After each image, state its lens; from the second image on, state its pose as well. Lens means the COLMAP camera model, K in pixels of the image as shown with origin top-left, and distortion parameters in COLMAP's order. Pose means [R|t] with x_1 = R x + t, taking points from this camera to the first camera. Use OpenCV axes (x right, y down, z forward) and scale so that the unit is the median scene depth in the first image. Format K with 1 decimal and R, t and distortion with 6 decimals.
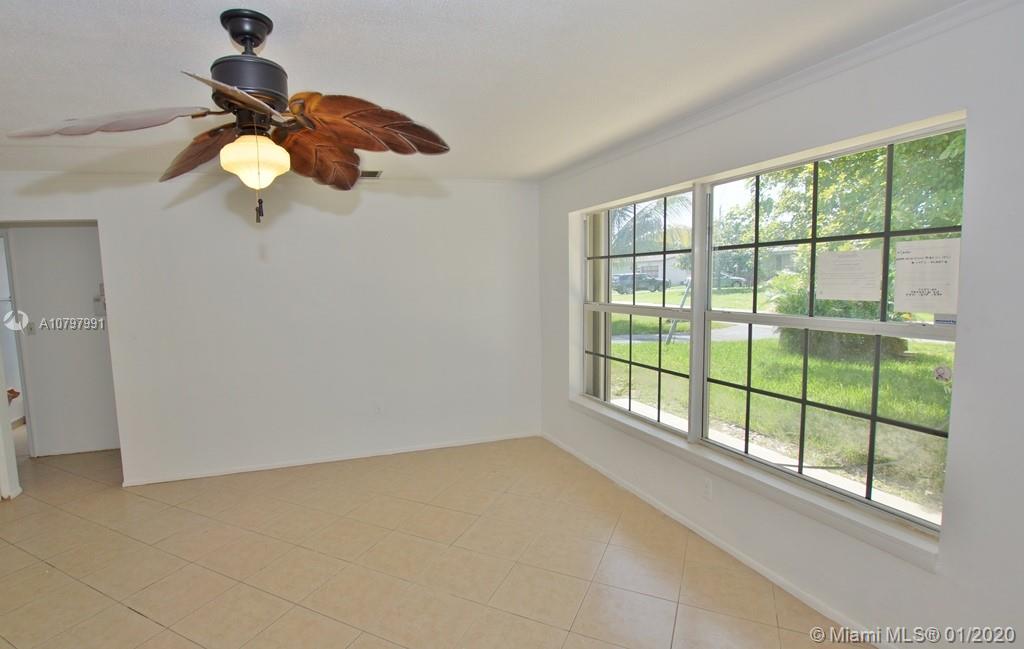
lens RADIAL K [[518.3, 0, 512.0], [0, 518.3, 324.5], [0, 0, 1]] dist [-0.001964, -0.000512]
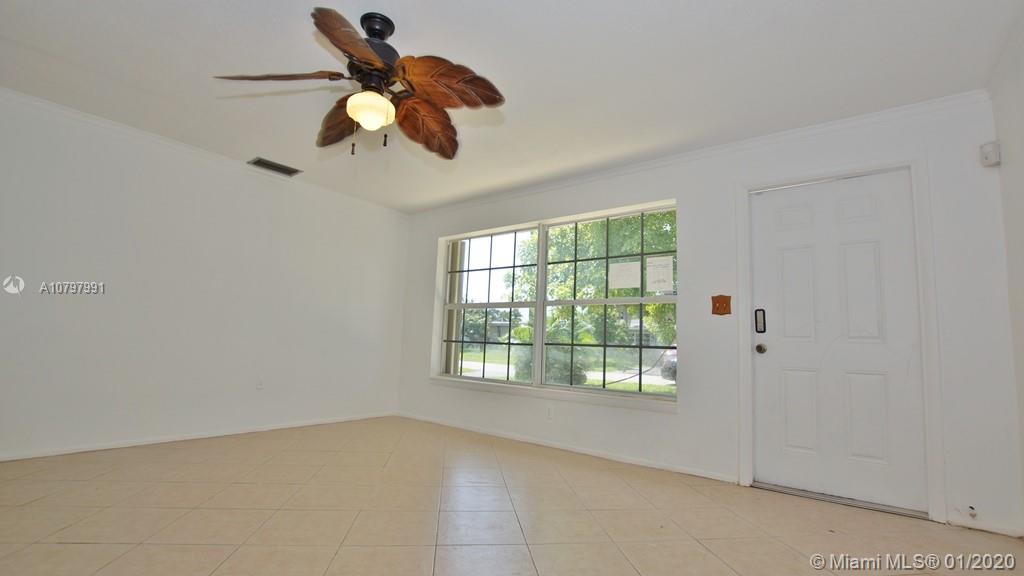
lens RADIAL K [[452.2, 0, 511.6], [0, 452.2, 294.7], [0, 0, 1]] dist [-0.026966, 0.000946]
pose [[0.858027, 0.031252, 0.512653, -0.475243], [0.043923, 0.990025, -0.133867, 0.150897], [-0.511723, 0.137379, 0.848096, -0.177798]]
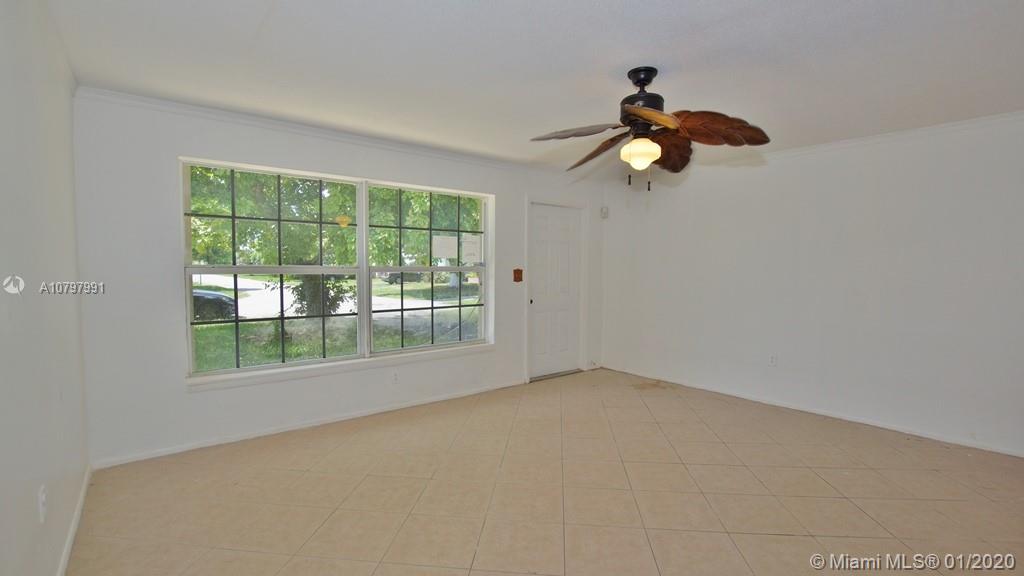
lens RADIAL K [[452.2, 0, 511.6], [0, 452.2, 294.7], [0, 0, 1]] dist [-0.026966, 0.000946]
pose [[-0.290439, -0.121798, 0.949110, -1.107975], [0.036446, 0.989738, 0.138165, -0.123842], [-0.956199, 0.074720, -0.283020, 1.053480]]
